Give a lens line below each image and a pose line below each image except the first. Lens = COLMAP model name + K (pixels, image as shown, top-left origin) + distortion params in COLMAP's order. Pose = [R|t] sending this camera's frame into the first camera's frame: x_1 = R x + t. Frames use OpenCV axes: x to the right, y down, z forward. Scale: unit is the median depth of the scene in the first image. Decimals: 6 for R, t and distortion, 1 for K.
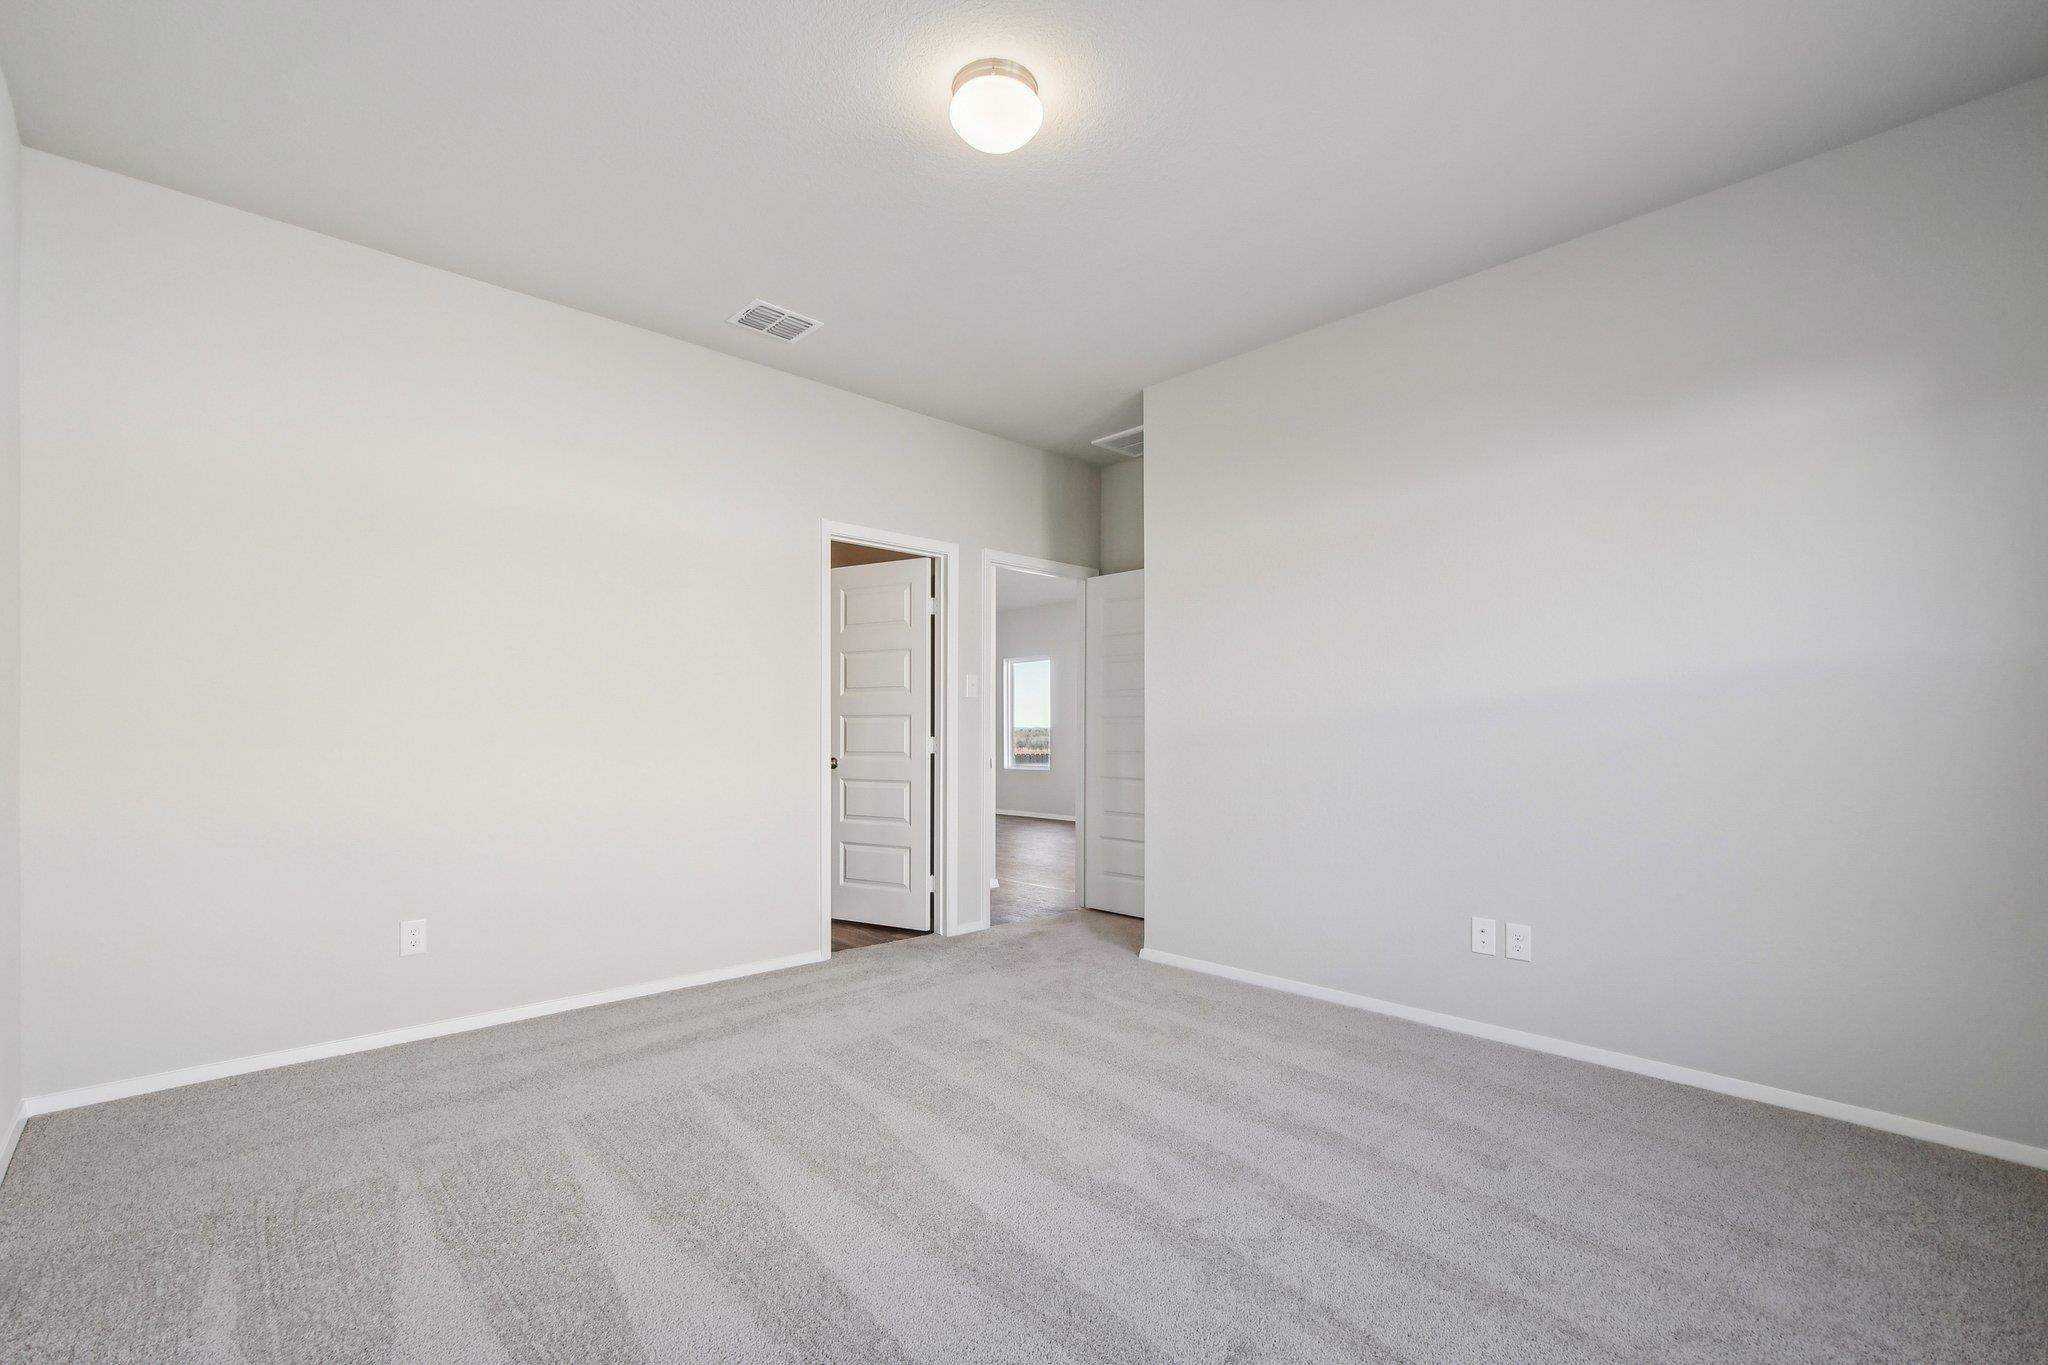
lens RADIAL K [[923.6, 0, 1020.1], [0, 923.6, 727.5], [0, 0, 1]] dist [0.000696, 0.000564]
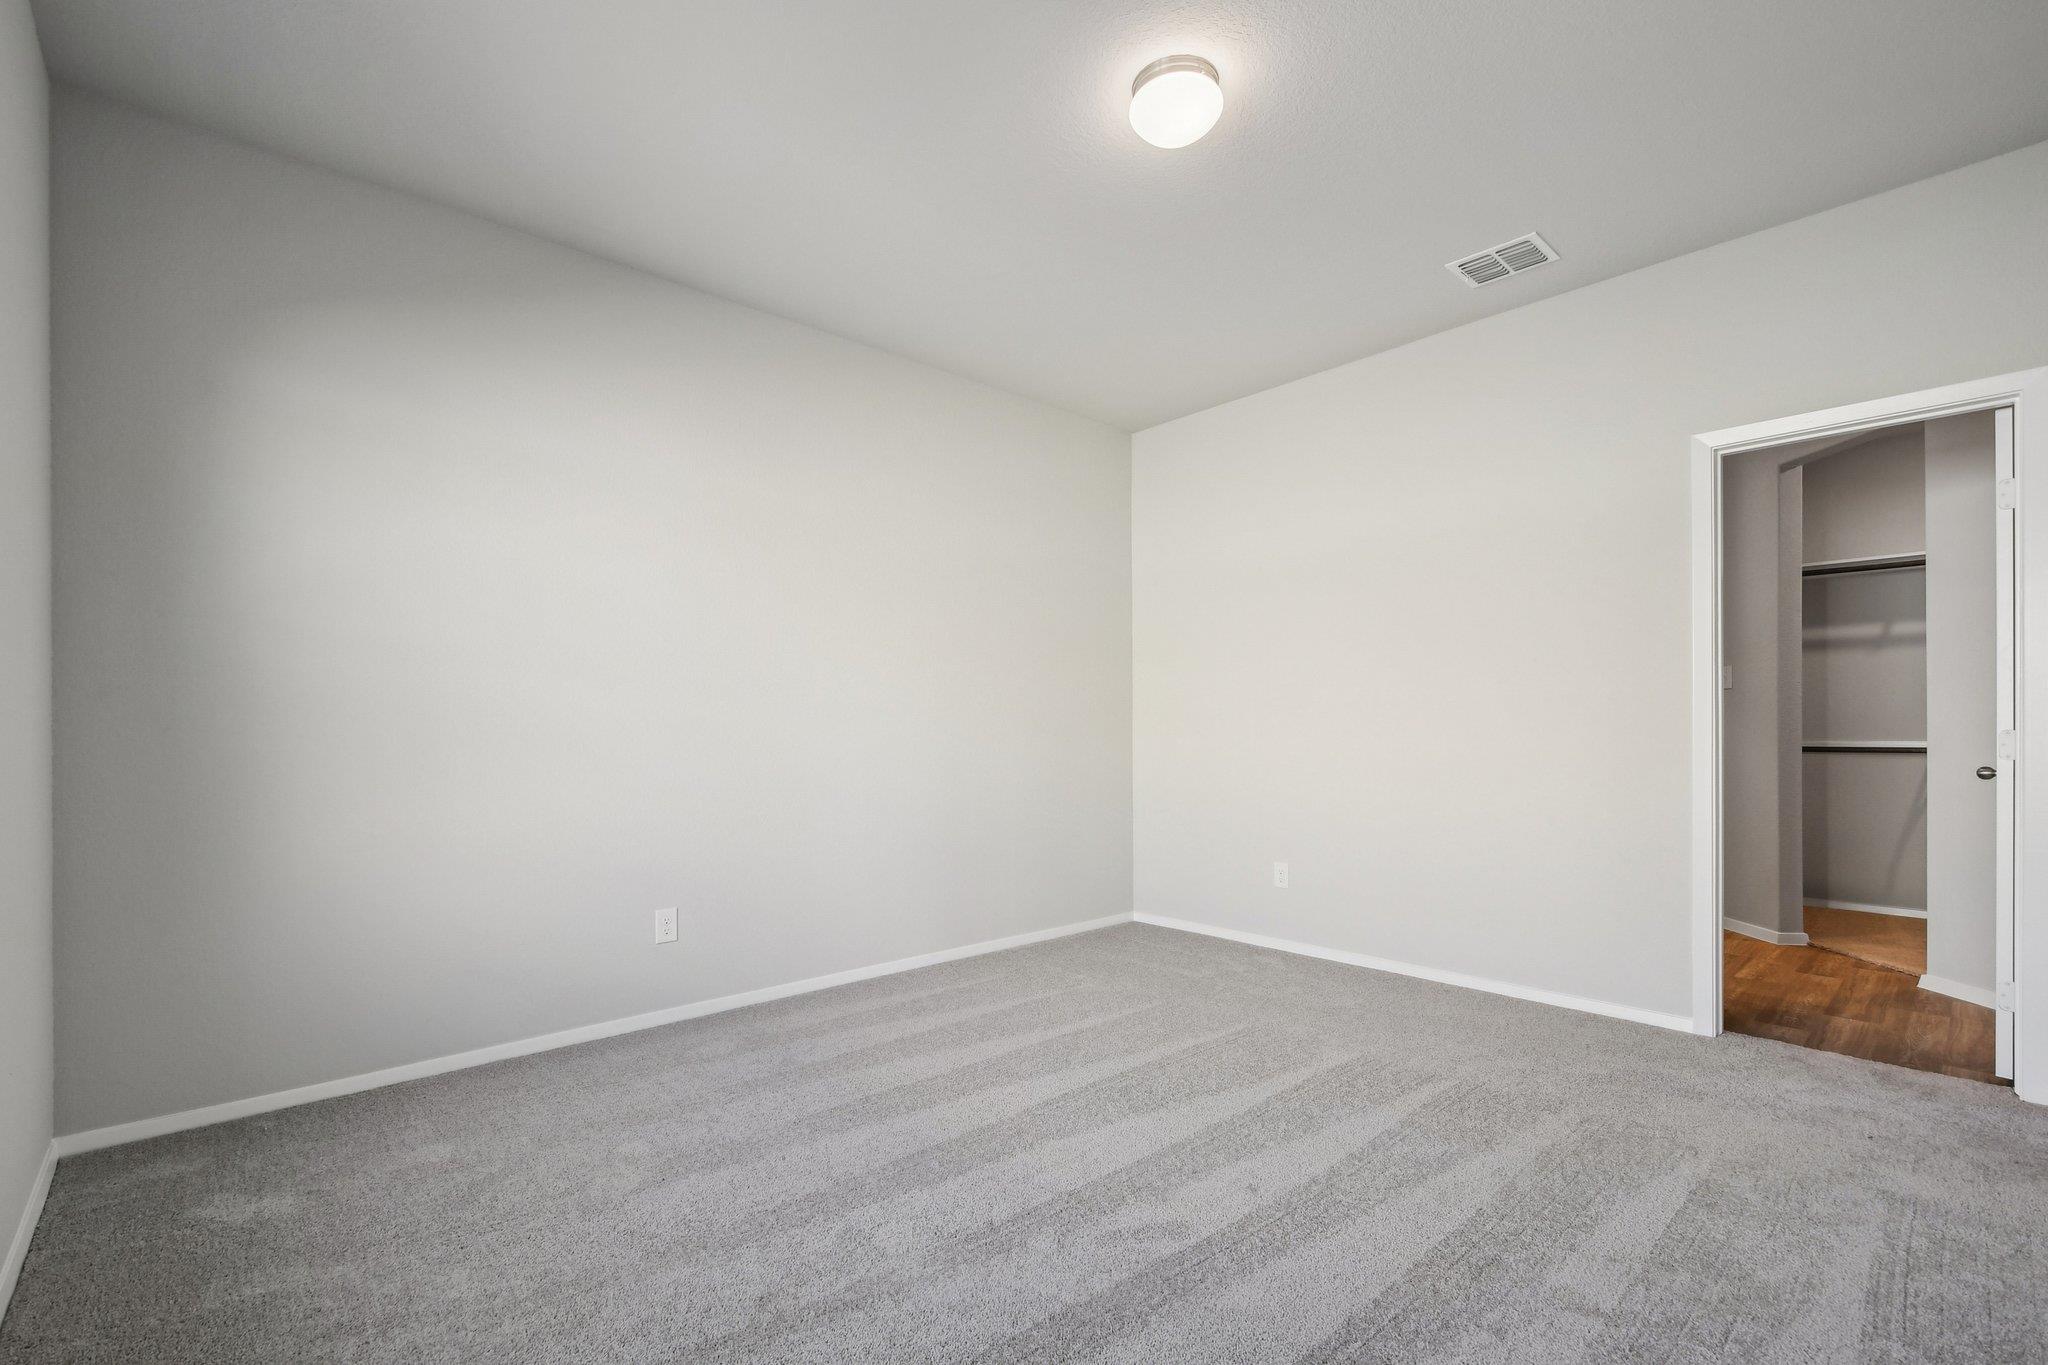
lens RADIAL K [[927.2, 0, 1017.4], [0, 927.2, 728.0], [0, 0, 1]] dist [-0.000124, 0.001043]
pose [[-0.036583, 0.001169, -0.999330, 0.742083], [0.010191, 0.999948, 0.000796, 0.001550], [0.999279, -0.010155, -0.036593, 0.657111]]
